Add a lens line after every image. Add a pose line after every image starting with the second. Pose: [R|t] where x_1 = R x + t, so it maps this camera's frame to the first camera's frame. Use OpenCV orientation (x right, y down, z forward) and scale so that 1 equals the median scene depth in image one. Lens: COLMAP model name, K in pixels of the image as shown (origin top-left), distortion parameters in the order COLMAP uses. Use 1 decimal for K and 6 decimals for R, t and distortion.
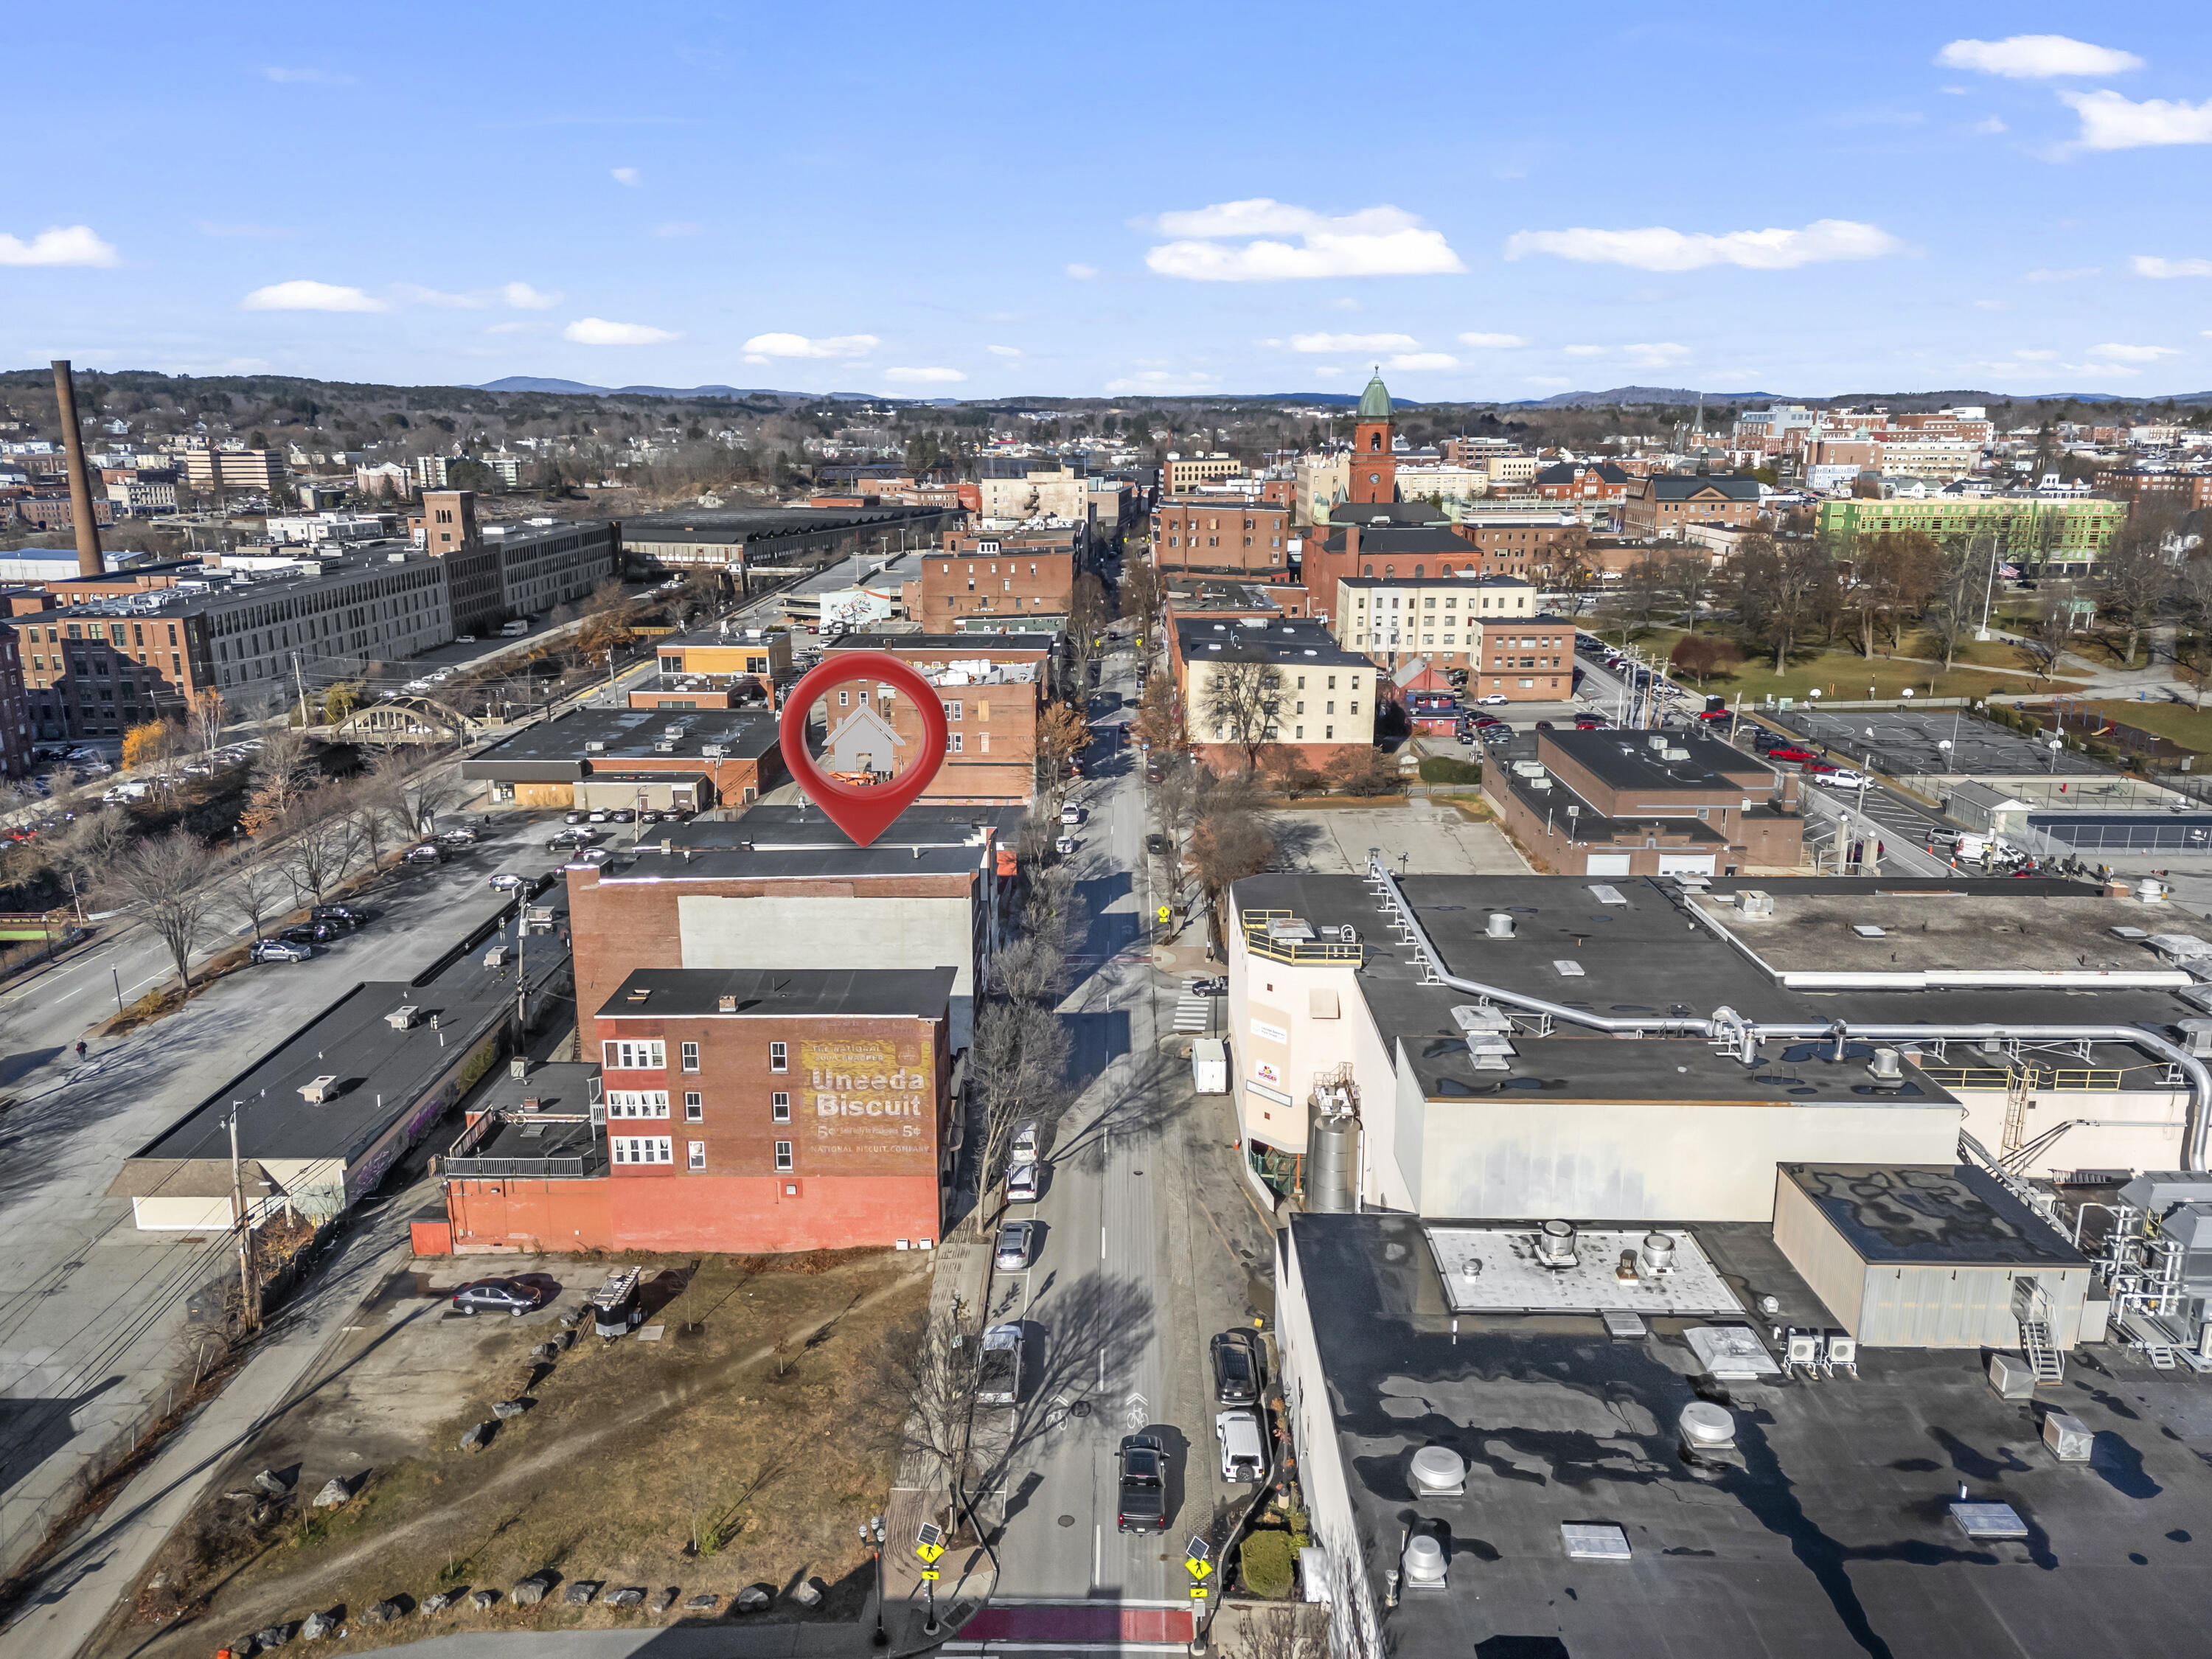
lens RADIAL K [[1623.0, 0, 1099.1], [0, 1623.0, 828.8], [0, 0, 1]] dist [0.083426, -0.072865]
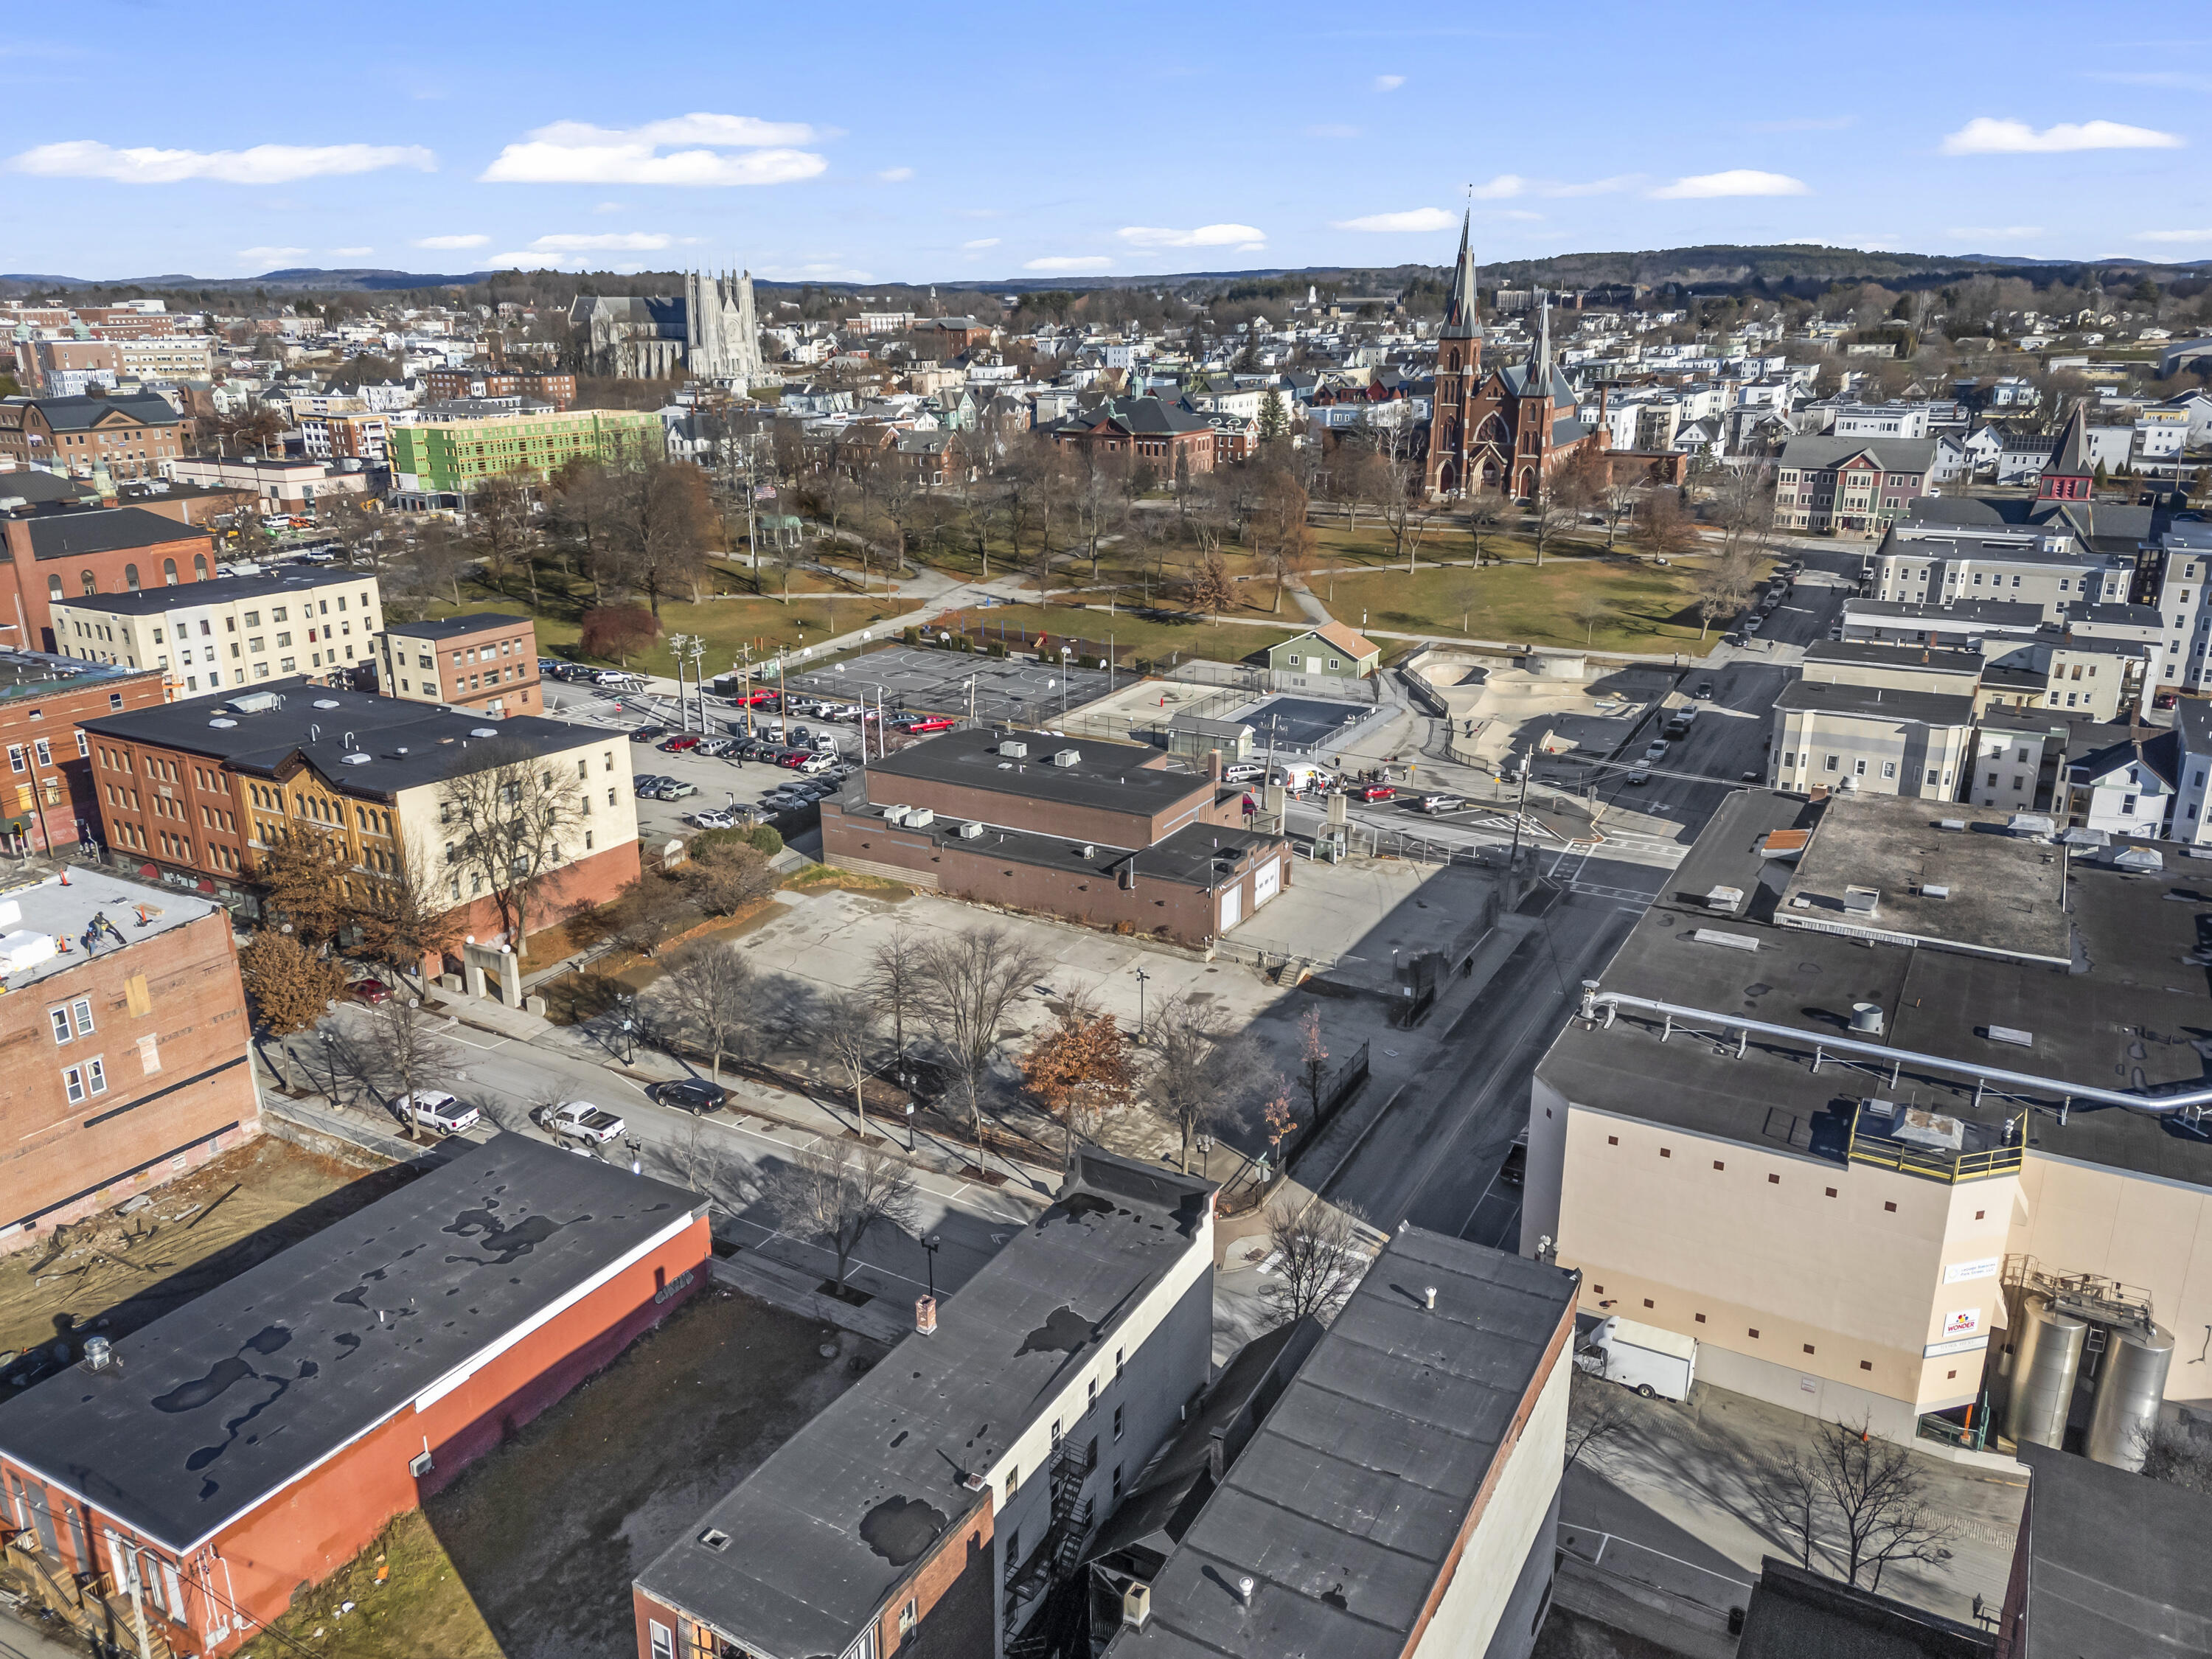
lens RADIAL K [[1623.0, 0, 1099.1], [0, 1623.0, 828.8], [0, 0, 1]] dist [0.083426, -0.072865]
pose [[0.489309, -0.276813, 0.827014, -0.416003], [0.222929, 0.956485, 0.188251, -0.189240], [-0.843137, 0.092252, 0.529726, 0.588761]]
